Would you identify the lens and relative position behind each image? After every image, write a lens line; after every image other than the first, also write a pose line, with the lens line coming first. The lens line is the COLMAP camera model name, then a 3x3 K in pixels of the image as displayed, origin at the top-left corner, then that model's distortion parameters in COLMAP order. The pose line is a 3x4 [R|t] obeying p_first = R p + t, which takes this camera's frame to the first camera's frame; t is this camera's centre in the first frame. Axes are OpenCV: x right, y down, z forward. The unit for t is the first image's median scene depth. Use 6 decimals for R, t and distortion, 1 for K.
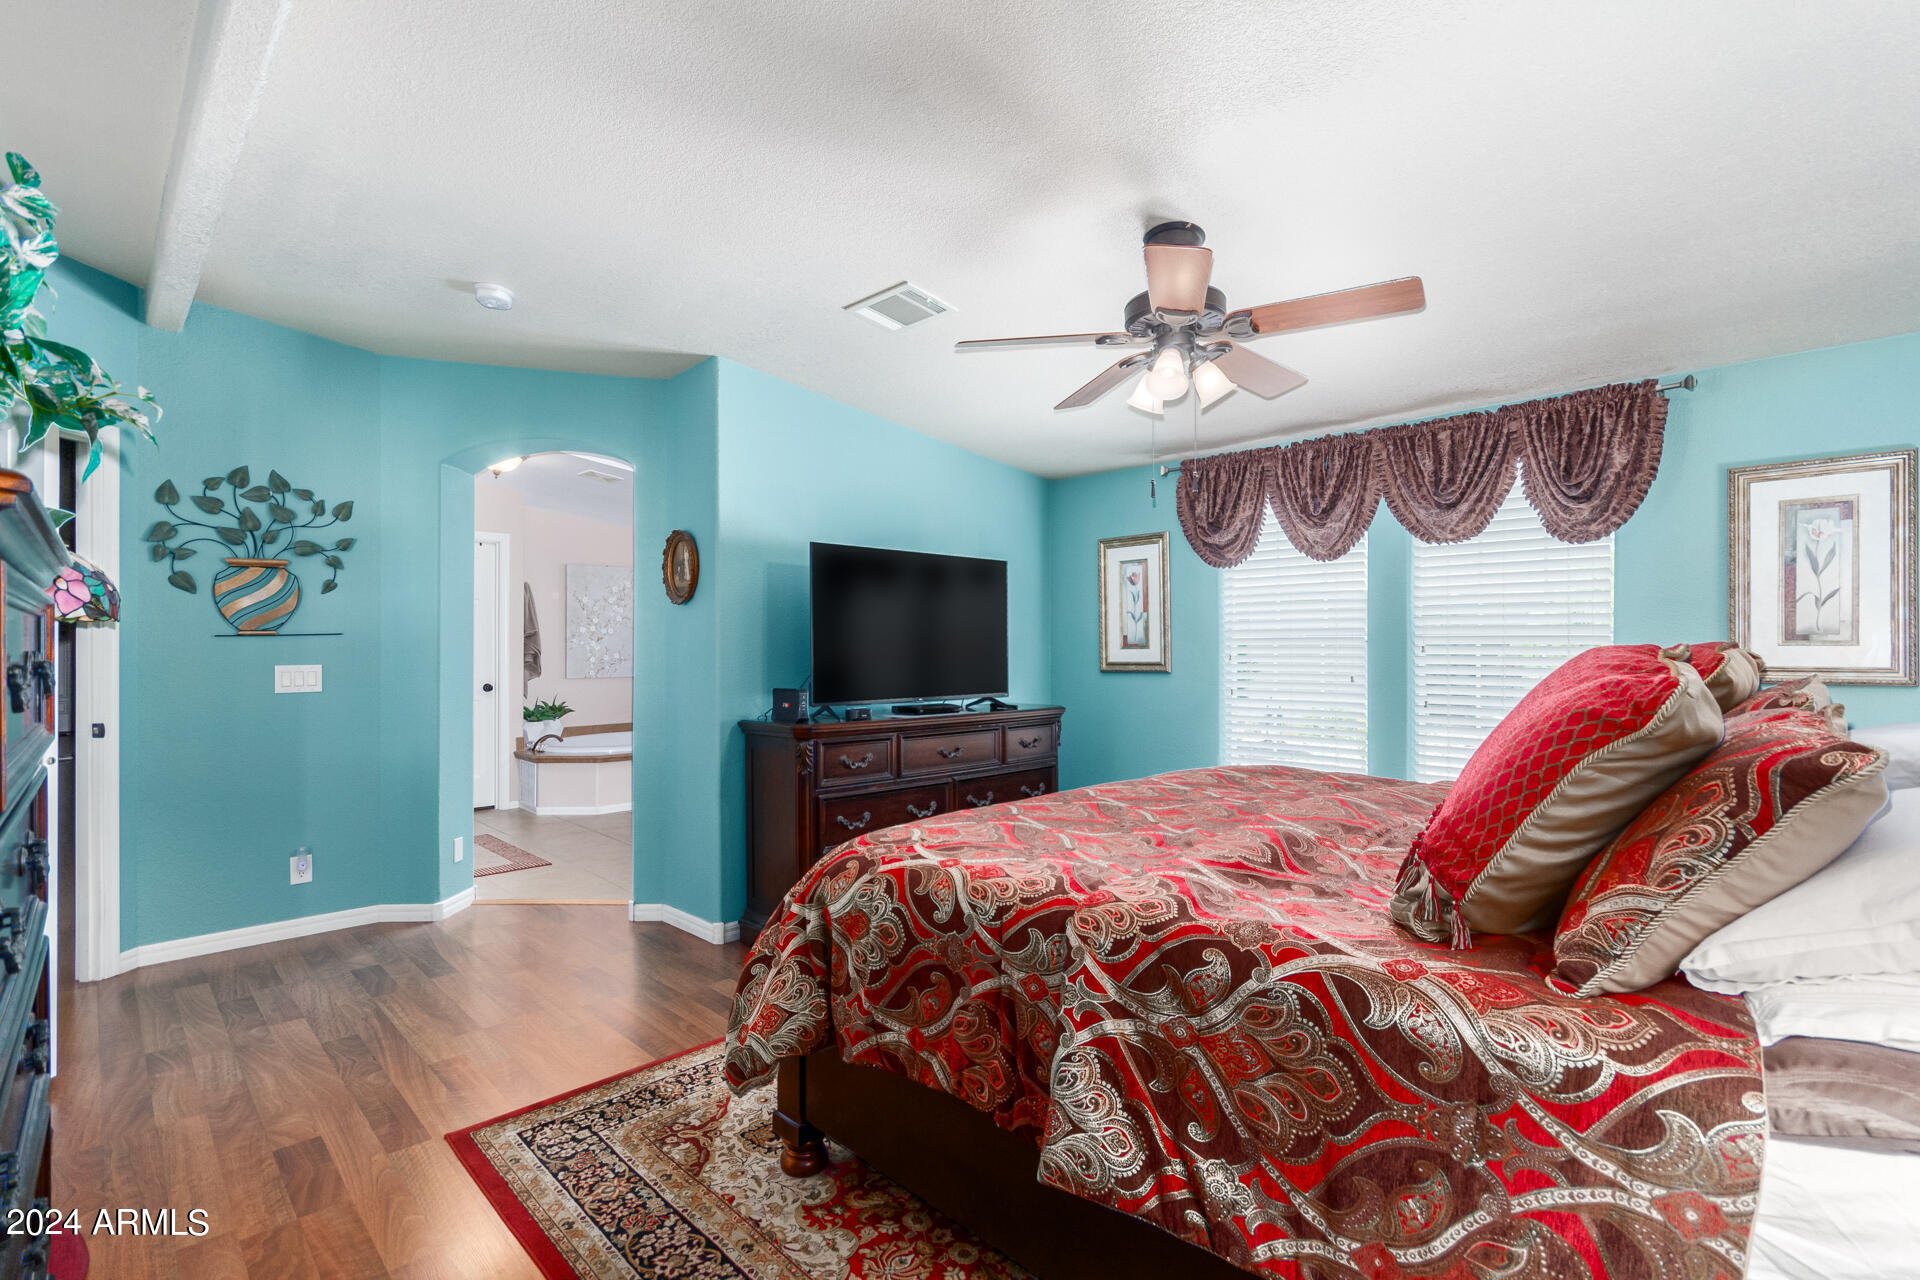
lens RADIAL K [[893.4, 0, 969.4], [0, 893.4, 638.7], [0, 0, 1]] dist [0.001331, 0.001271]
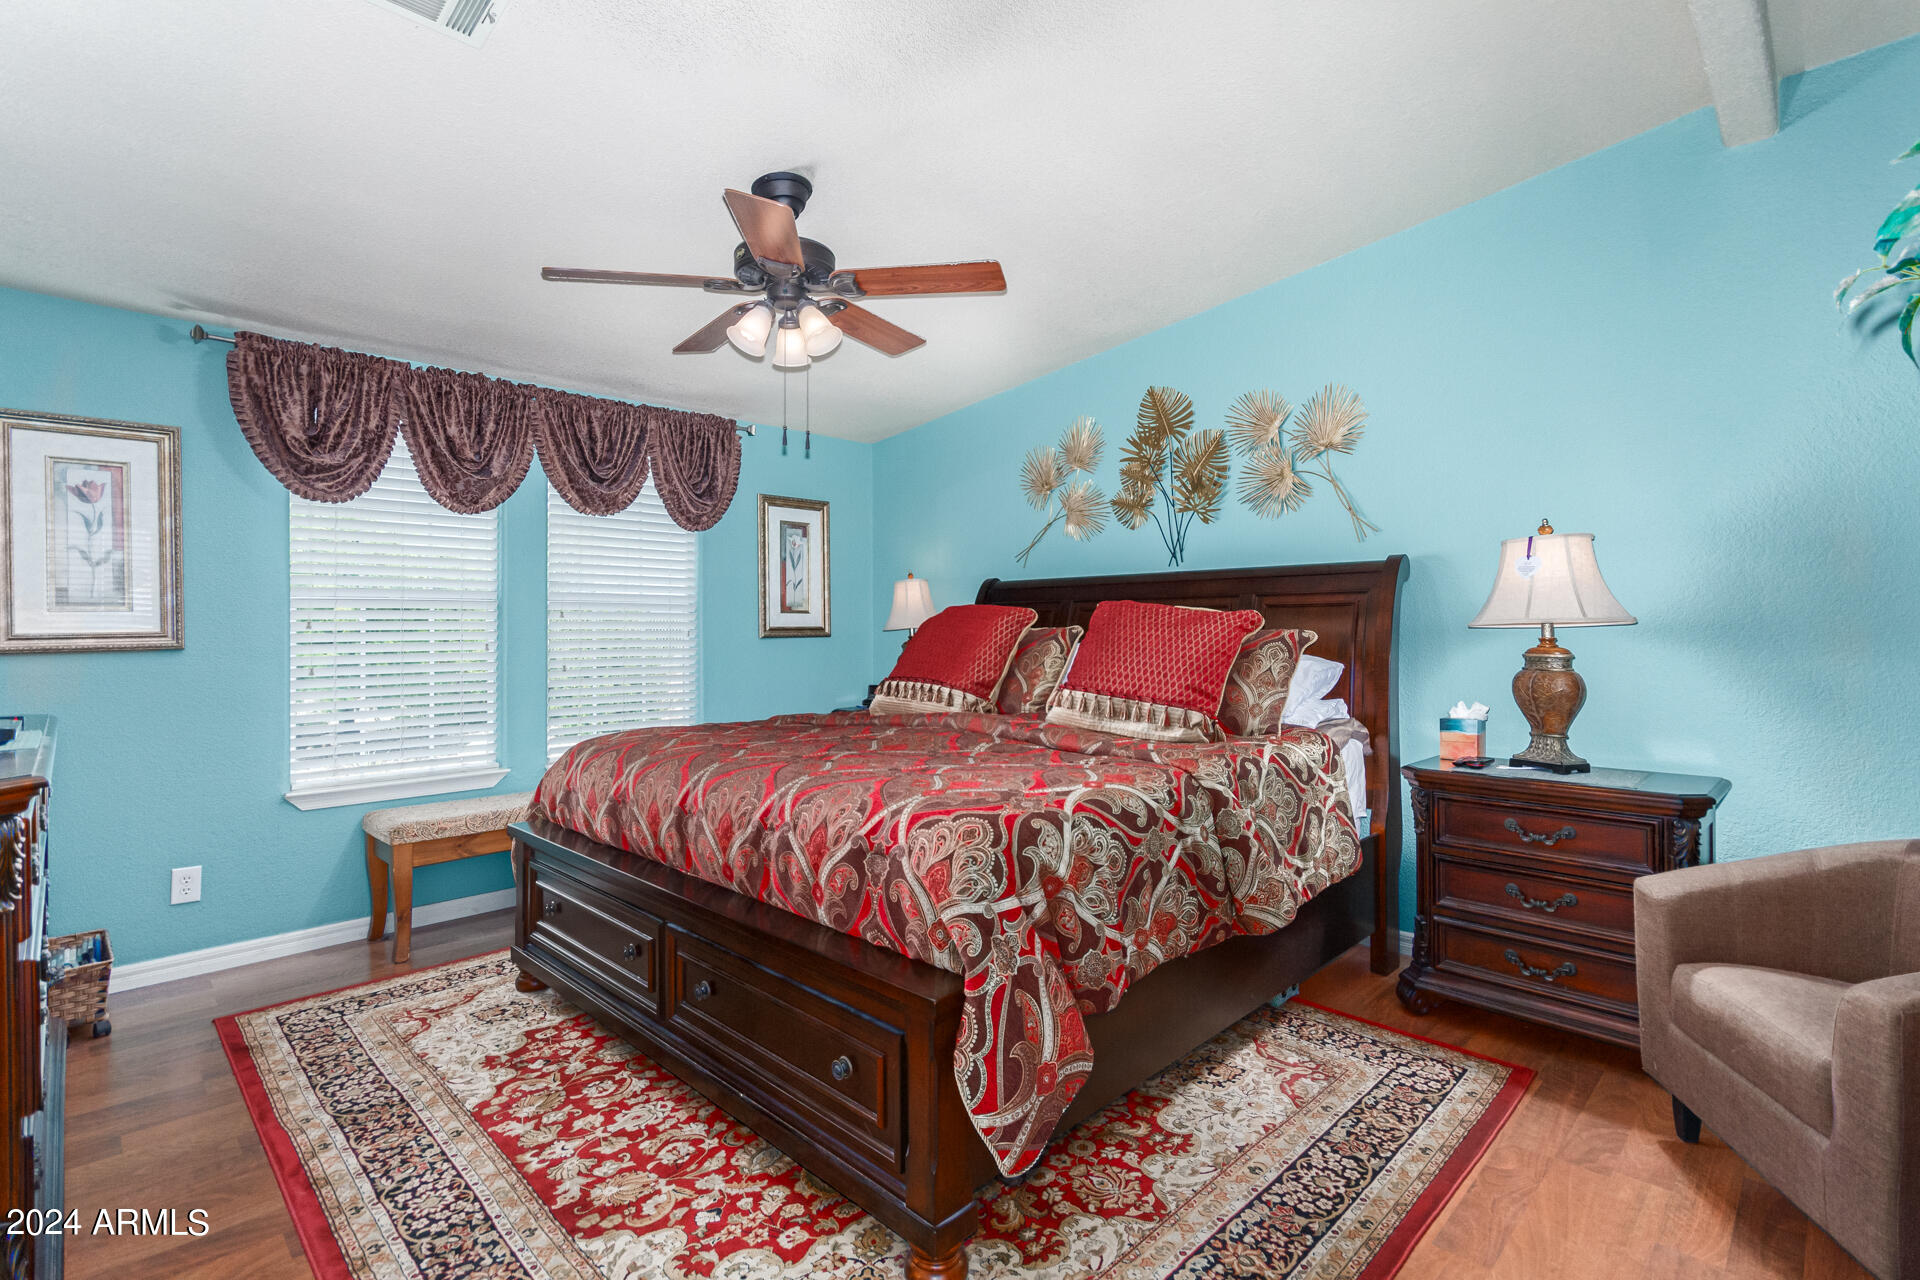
lens RADIAL K [[893.4, 0, 963.8], [0, 893.4, 628.7], [0, 0, 1]] dist [0.001331, 0.001271]
pose [[-0.003704, 0.002998, 0.999989, -0.681920], [0.001561, 0.999994, -0.002992, 0.042050], [-0.999992, 0.001550, -0.003708, 0.722086]]
